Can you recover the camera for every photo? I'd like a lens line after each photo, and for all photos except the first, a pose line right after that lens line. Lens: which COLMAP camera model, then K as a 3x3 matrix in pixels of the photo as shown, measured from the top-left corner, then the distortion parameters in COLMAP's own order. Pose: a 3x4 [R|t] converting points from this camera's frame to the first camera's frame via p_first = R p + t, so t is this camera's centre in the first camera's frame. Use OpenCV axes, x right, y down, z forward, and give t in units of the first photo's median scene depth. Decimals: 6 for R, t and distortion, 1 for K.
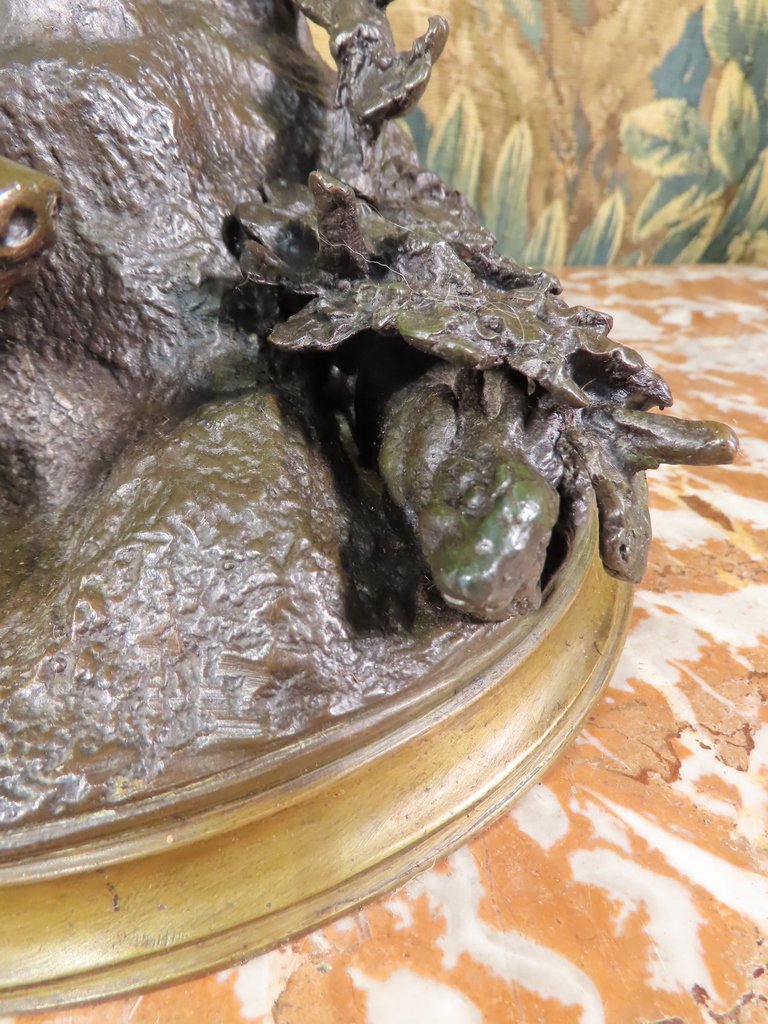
lens RADIAL K [[646.7, 0, 380.4], [0, 646.7, 518.4], [0, 0, 1]] dist [-0.001525, -0.014919]
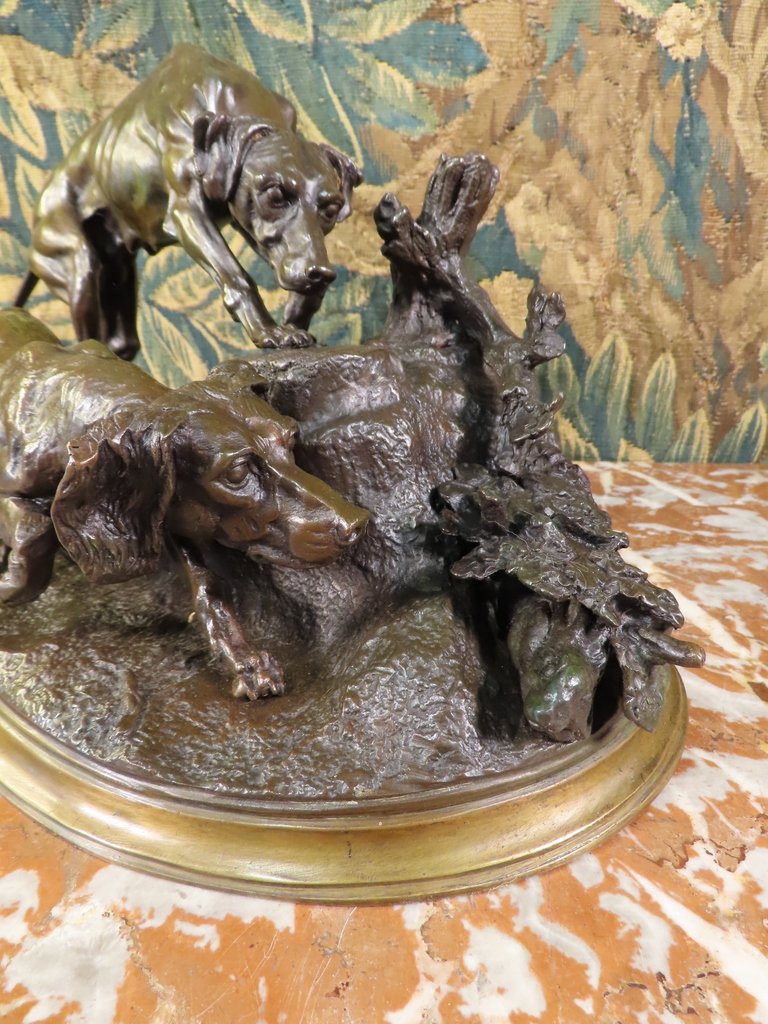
lens RADIAL K [[639.4, 0, 371.5], [0, 639.4, 506.3], [0, 0, 1]] dist [-0.013769, -0.002943]
pose [[0.959983, 0.057751, -0.274041, 0.097389], [-0.117226, 0.971523, -0.205914, -0.040846], [0.254346, 0.229798, 0.939415, -0.783698]]
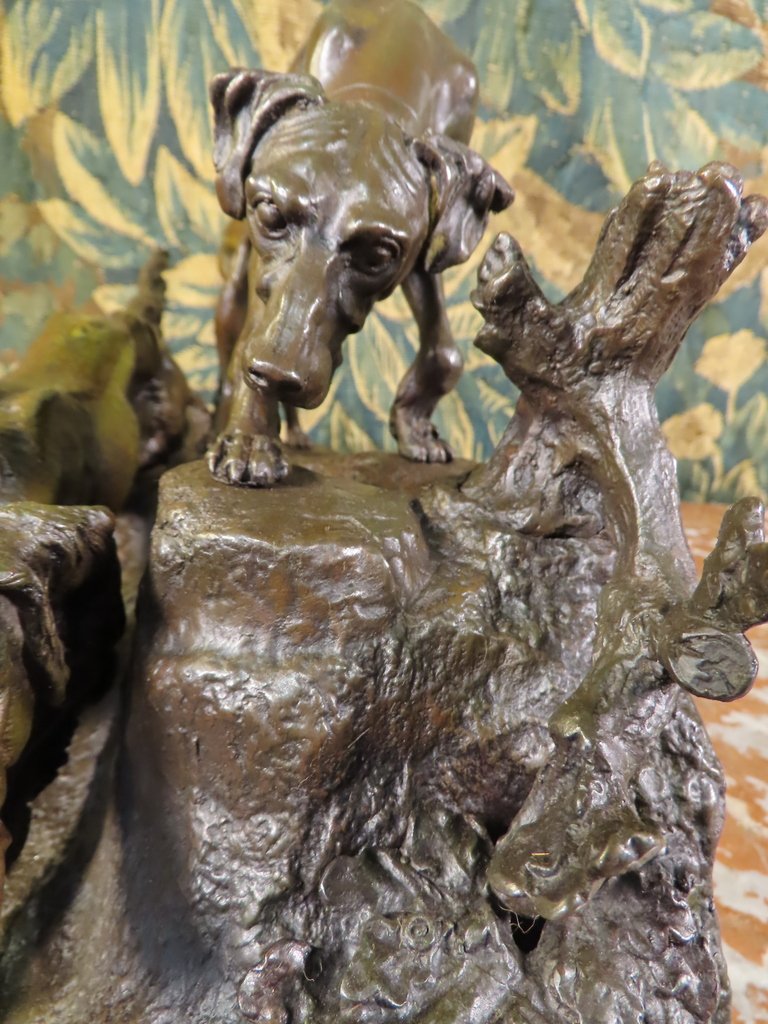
lens RADIAL K [[662.5, 0, 384.0], [0, 662.5, 512.0], [0, 0, 1]] dist [-0.001278, -0.004568]
pose [[0.994163, 0.106994, -0.013851, -2.453624], [-0.107583, 0.973540, -0.201608, -0.099413], [-0.008086, 0.201921, 0.979368, -1.152162]]
